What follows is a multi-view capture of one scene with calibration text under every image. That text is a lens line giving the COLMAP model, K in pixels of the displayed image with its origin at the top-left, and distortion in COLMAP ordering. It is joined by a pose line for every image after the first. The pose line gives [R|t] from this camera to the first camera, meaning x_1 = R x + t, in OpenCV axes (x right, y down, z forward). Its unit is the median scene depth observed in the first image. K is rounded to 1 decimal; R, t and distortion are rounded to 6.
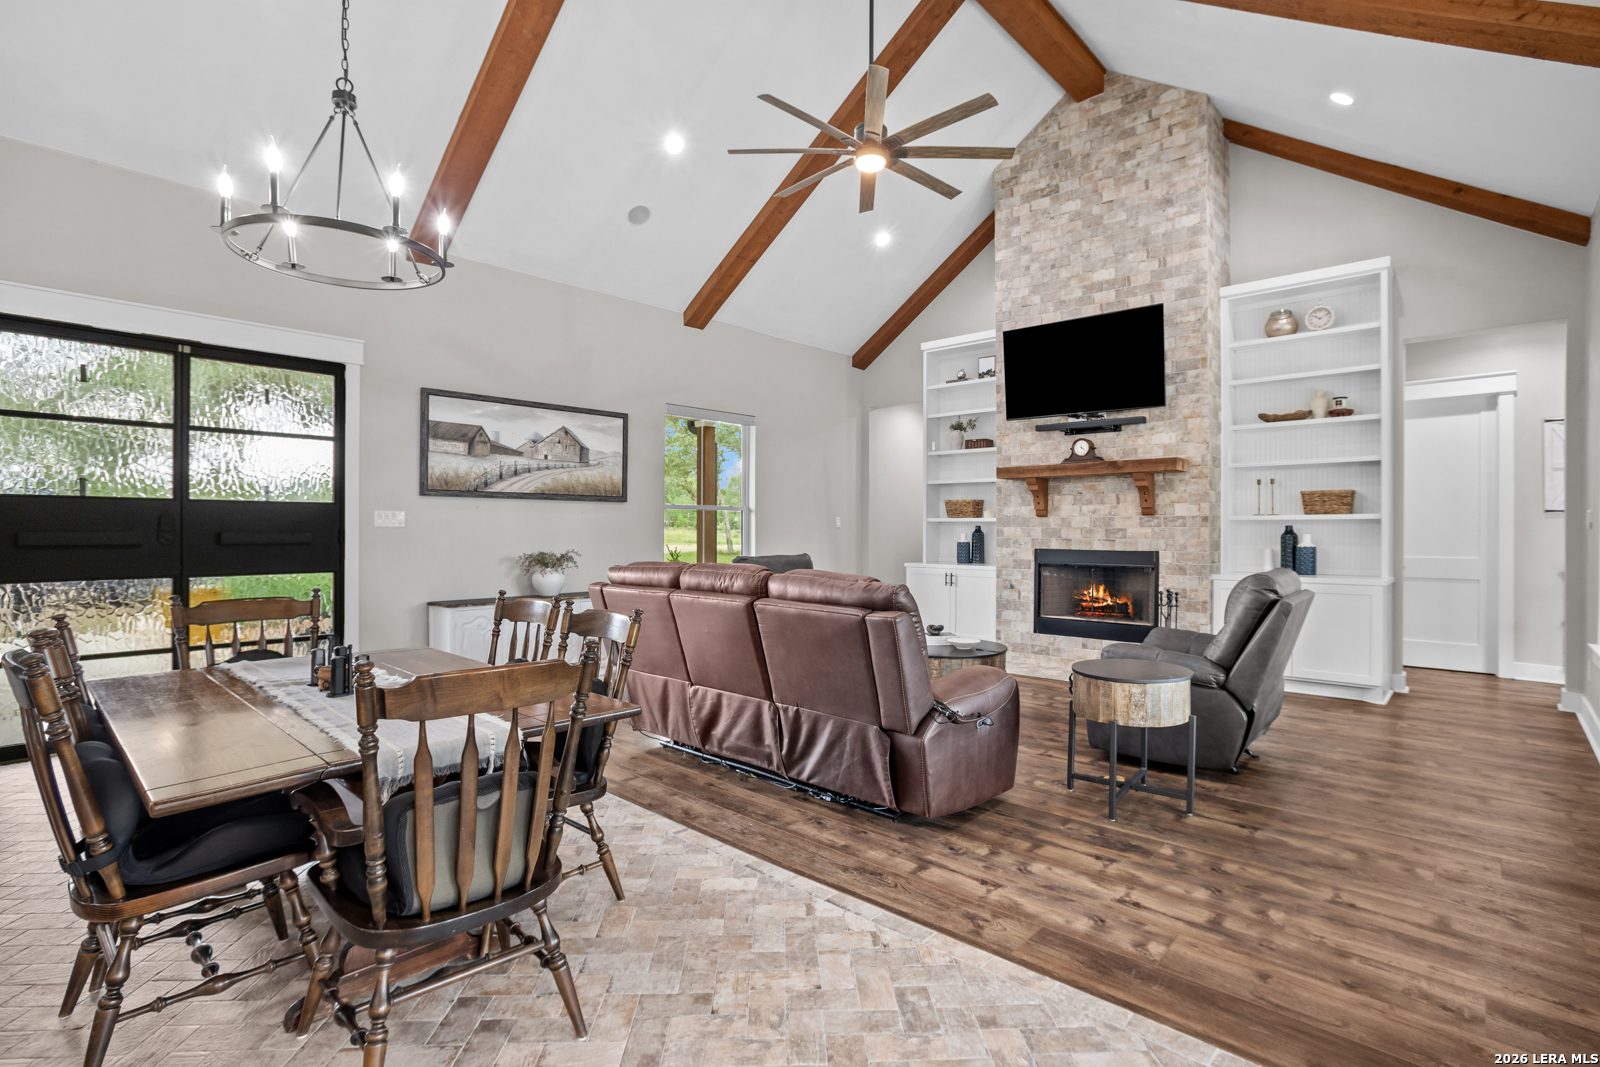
lens RADIAL K [[768.1, 0, 807.7], [0, 768.1, 528.3], [0, 0, 1]] dist [-0.051627, 0.026768]
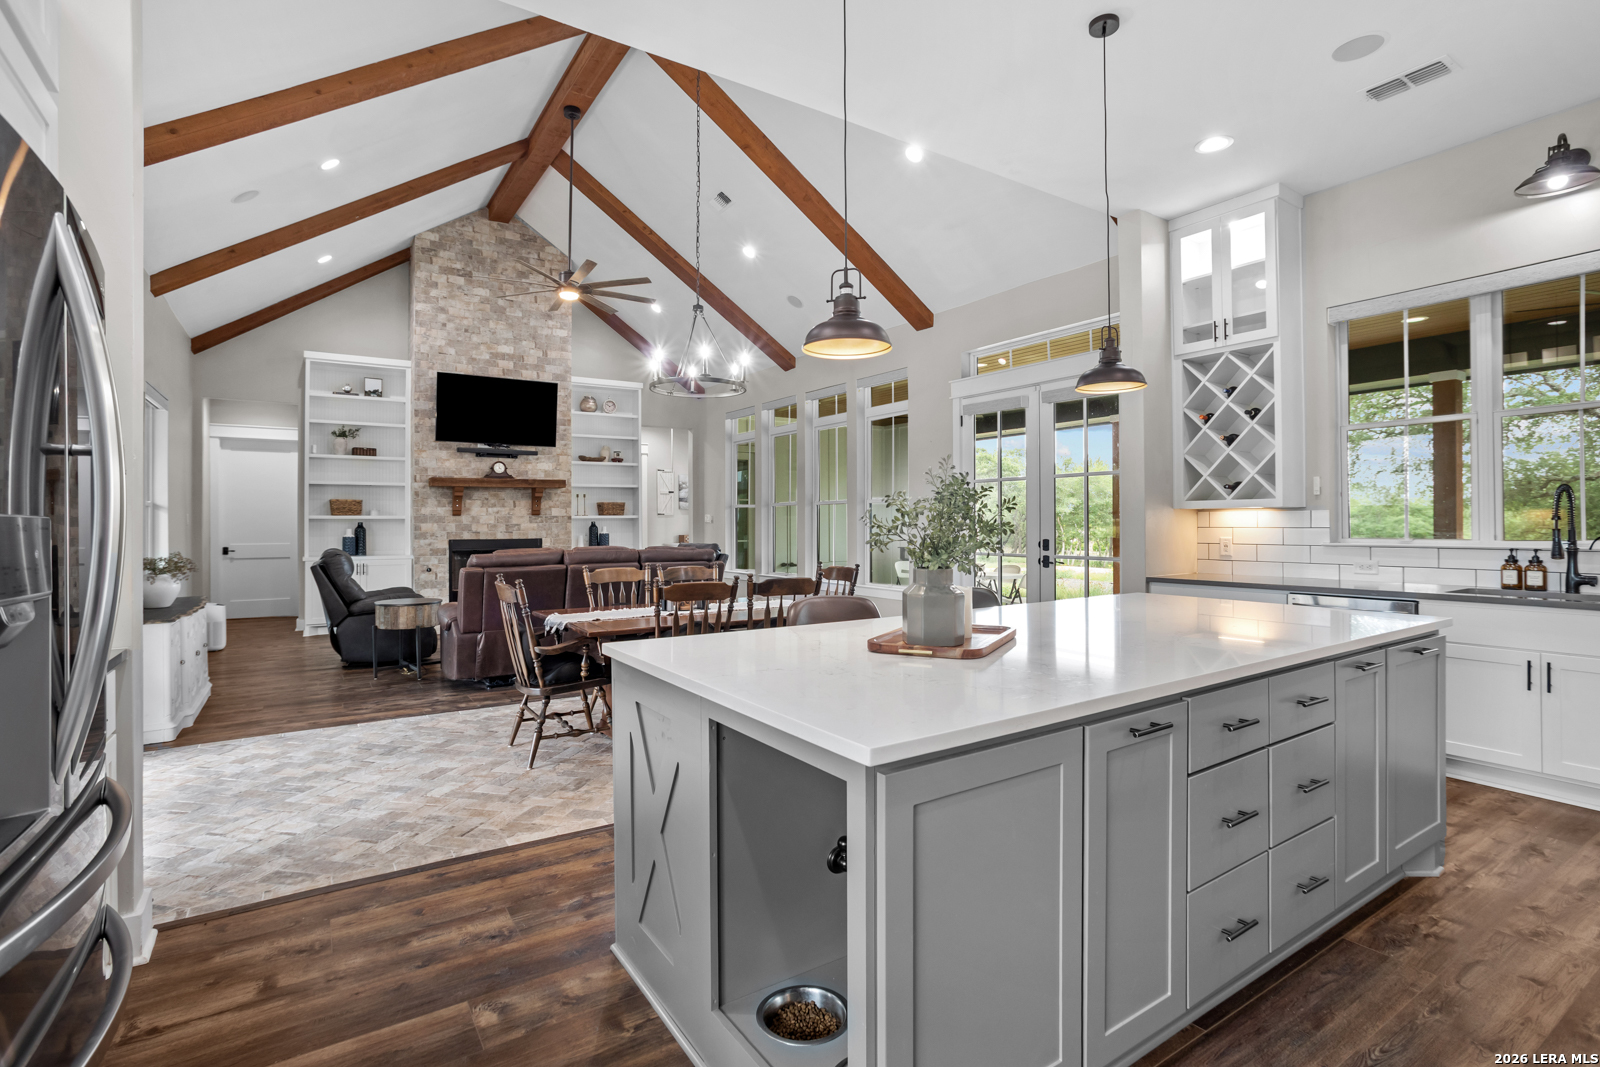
lens RADIAL K [[768.1, 0, 808.5], [0, 768.1, 517.0], [0, 0, 1]] dist [-0.051627, 0.026768]
pose [[0.243902, 0.003564, 0.969793, -0.918425], [0.003957, 0.999981, -0.004670, -0.004247], [-0.969792, 0.004977, 0.243884, 0.088753]]
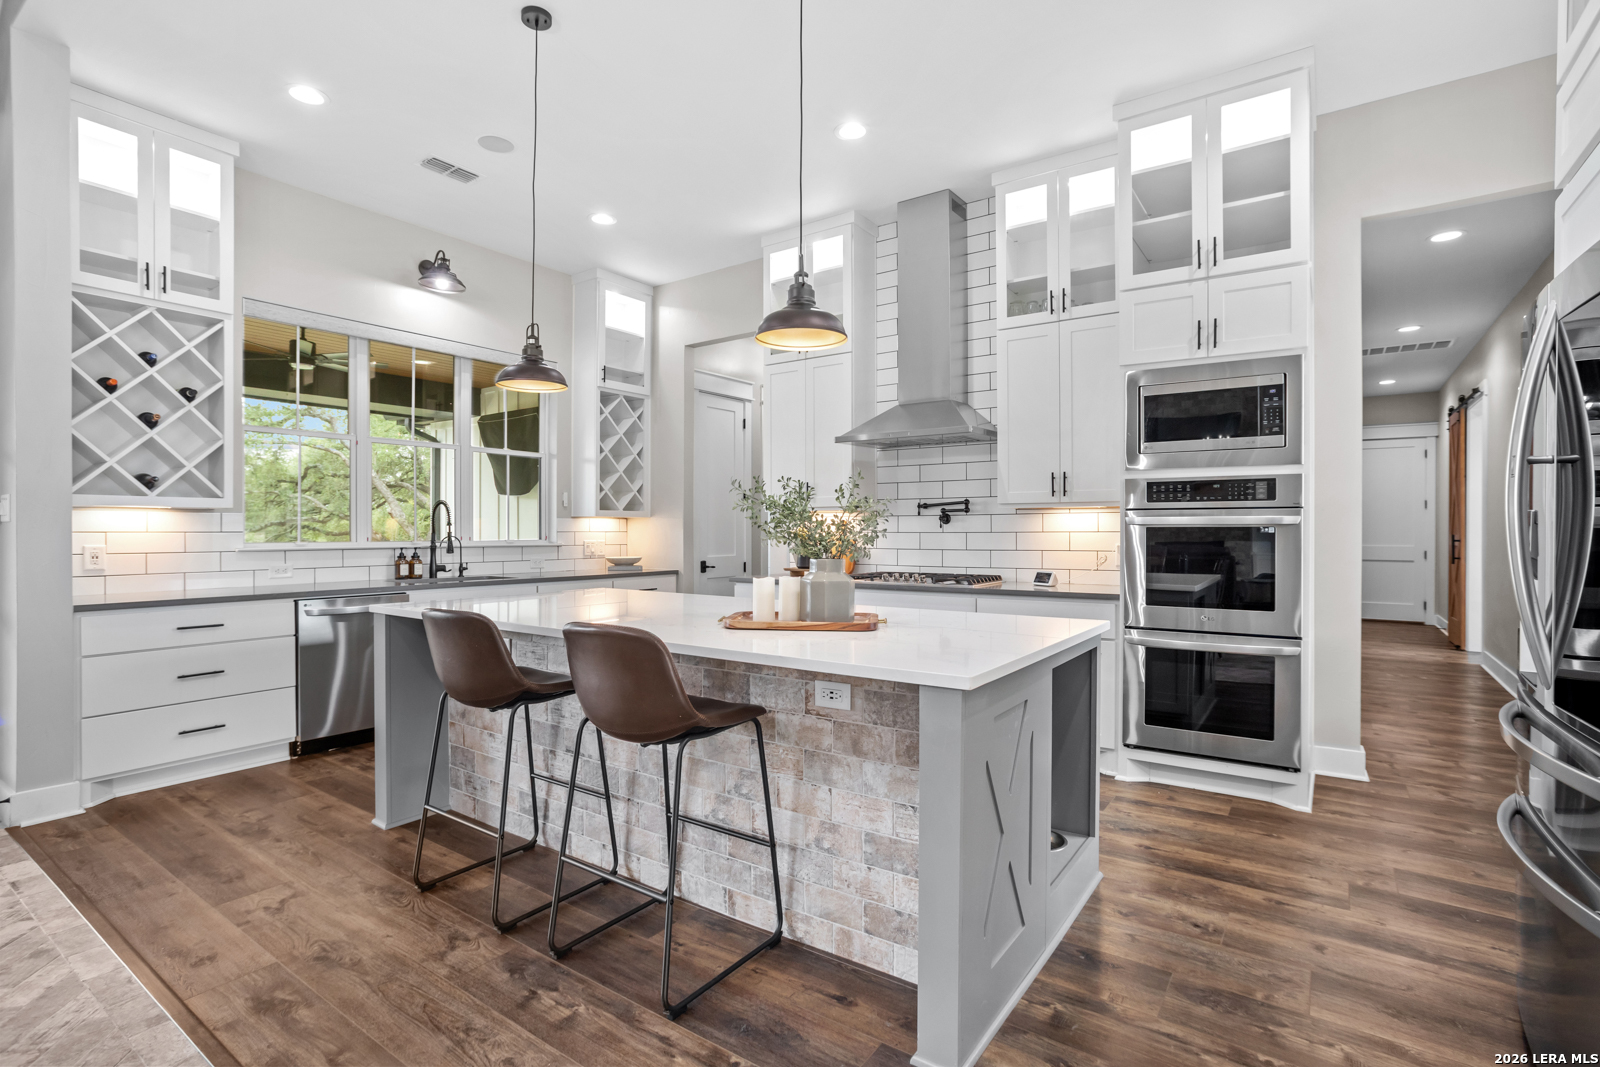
lens RADIAL K [[768.1, 0, 810.9], [0, 768.1, 526.4], [0, 0, 1]] dist [-0.051627, 0.026768]
pose [[-0.991344, -0.004545, -0.131213, -0.516927], [-0.003583, 0.999965, -0.007560, 0.002893], [0.131243, -0.007025, -0.991325, 0.513833]]
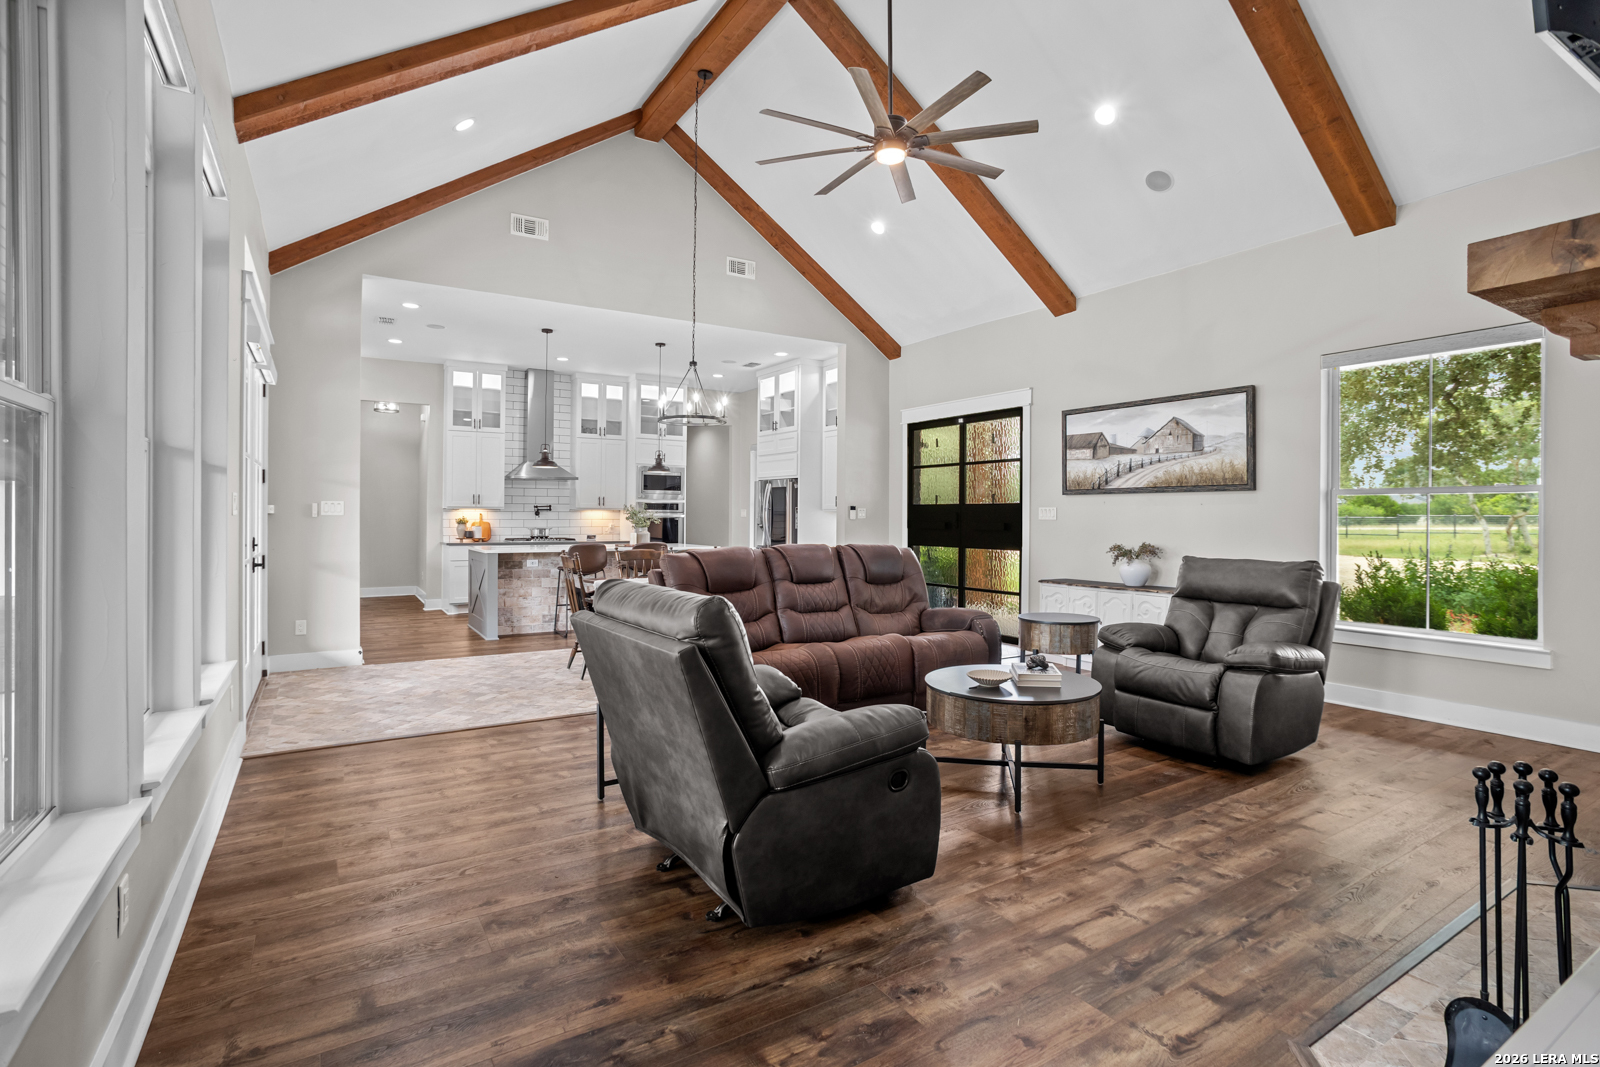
lens RADIAL K [[768.1, 0, 804.1], [0, 768.1, 510.5], [0, 0, 1]] dist [-0.051627, 0.026768]
pose [[-0.263789, -0.011093, -0.964517, 0.737514], [-0.003580, 0.999938, -0.010521, -0.001407], [0.964574, 0.000678, -0.263813, 0.792234]]
